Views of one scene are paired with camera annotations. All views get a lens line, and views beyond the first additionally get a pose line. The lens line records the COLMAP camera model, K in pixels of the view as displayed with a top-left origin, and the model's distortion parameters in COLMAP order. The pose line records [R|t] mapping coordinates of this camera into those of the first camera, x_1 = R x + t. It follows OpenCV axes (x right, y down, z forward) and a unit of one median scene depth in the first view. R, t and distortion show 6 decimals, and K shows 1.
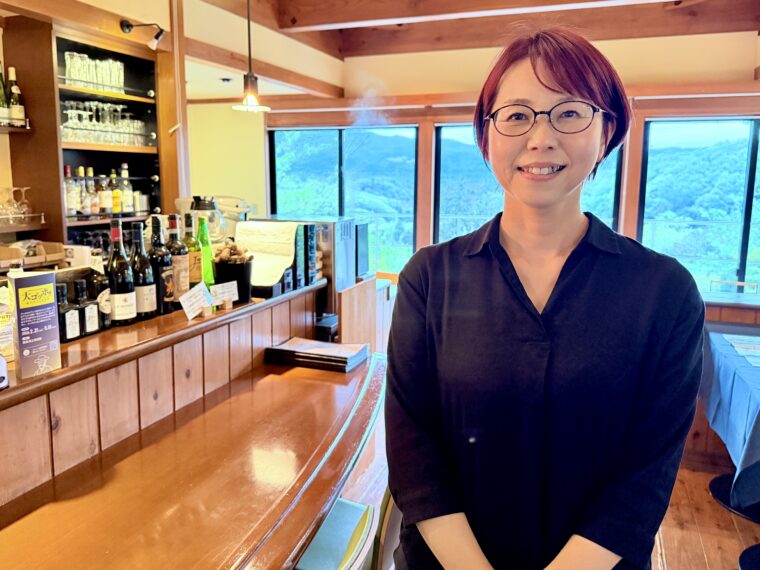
lens RADIAL K [[644.5, 0, 376.1], [0, 644.5, 271.1], [0, 0, 1]] dist [0.045593, -0.096810]
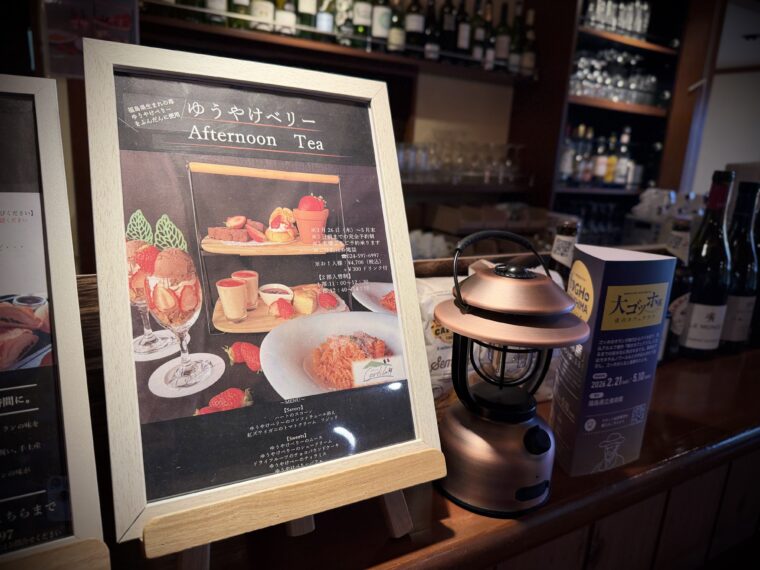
lens RADIAL K [[563.7, 0, 380.0], [0, 563.7, 285.0], [0, 0, 1]] dist [-0.011479, -0.003792]
pose [[0.775817, 0.193466, -0.600566, -0.176410], [-0.152923, 0.981107, 0.118506, 0.002232], [0.612146, -0.000099, 0.790745, 0.241559]]
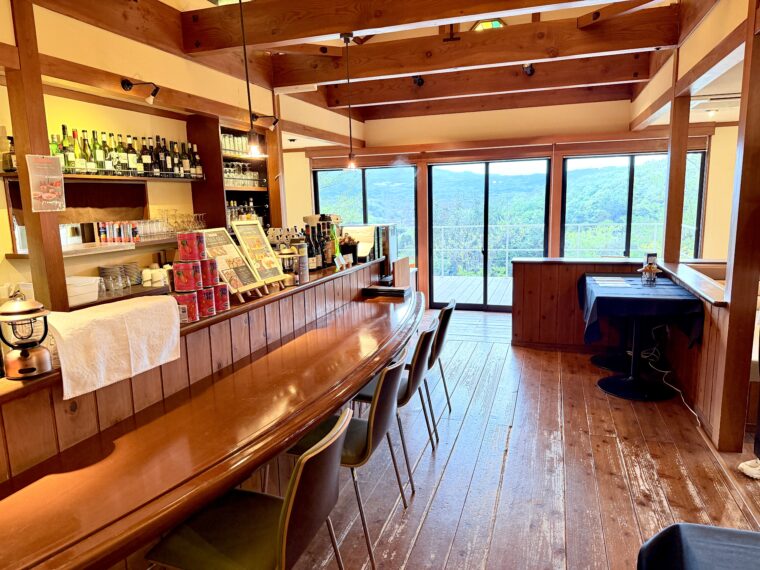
lens RADIAL K [[546.5, 0, 379.0], [0, 546.5, 296.2], [0, 0, 1]] dist [0.044515, 0.001110]
pose [[0.999022, -0.037325, 0.023692, -0.113091], [0.036589, 0.998857, 0.030763, 0.065558], [-0.024814, -0.029866, 0.999246, -0.501590]]
